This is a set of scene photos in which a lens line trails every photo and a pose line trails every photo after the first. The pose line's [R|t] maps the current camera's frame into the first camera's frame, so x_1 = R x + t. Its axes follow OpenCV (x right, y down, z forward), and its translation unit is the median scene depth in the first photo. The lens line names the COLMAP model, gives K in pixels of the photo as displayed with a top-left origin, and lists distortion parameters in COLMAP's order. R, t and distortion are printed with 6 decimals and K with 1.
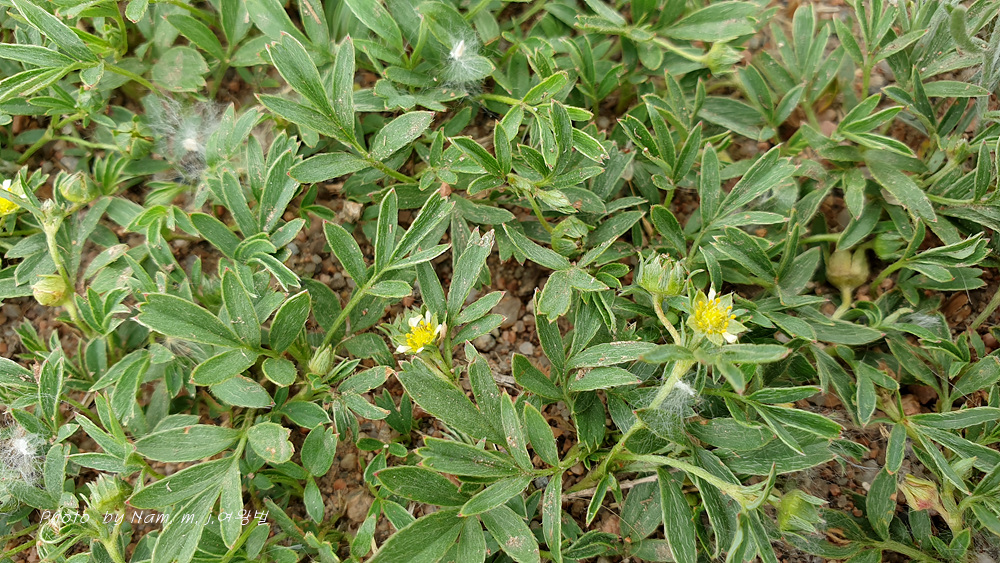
lens RADIAL K [[834.1, 0, 500.0], [0, 834.1, 281.5], [0, 0, 1]] dist [-0.003720, -0.000507]
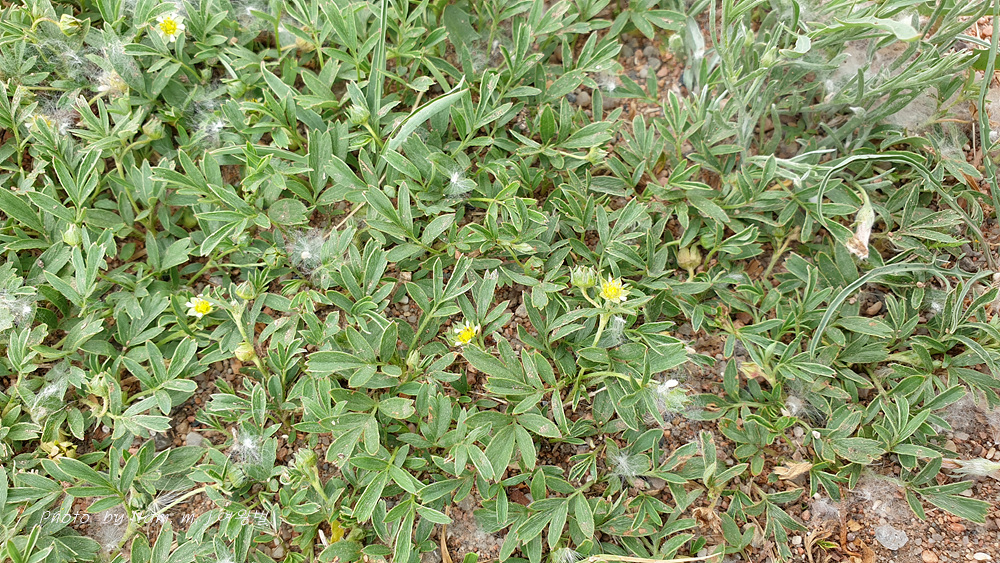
lens RADIAL K [[763.7, 0, 500.0], [0, 763.7, 281.5], [0, 0, 1]] dist [0.328144, 0.000027]
pose [[0.978296, -0.181302, 0.100327, -0.157875], [0.189008, 0.979223, -0.073468, 0.083048], [-0.084923, 0.090836, 0.992238, -0.631214]]
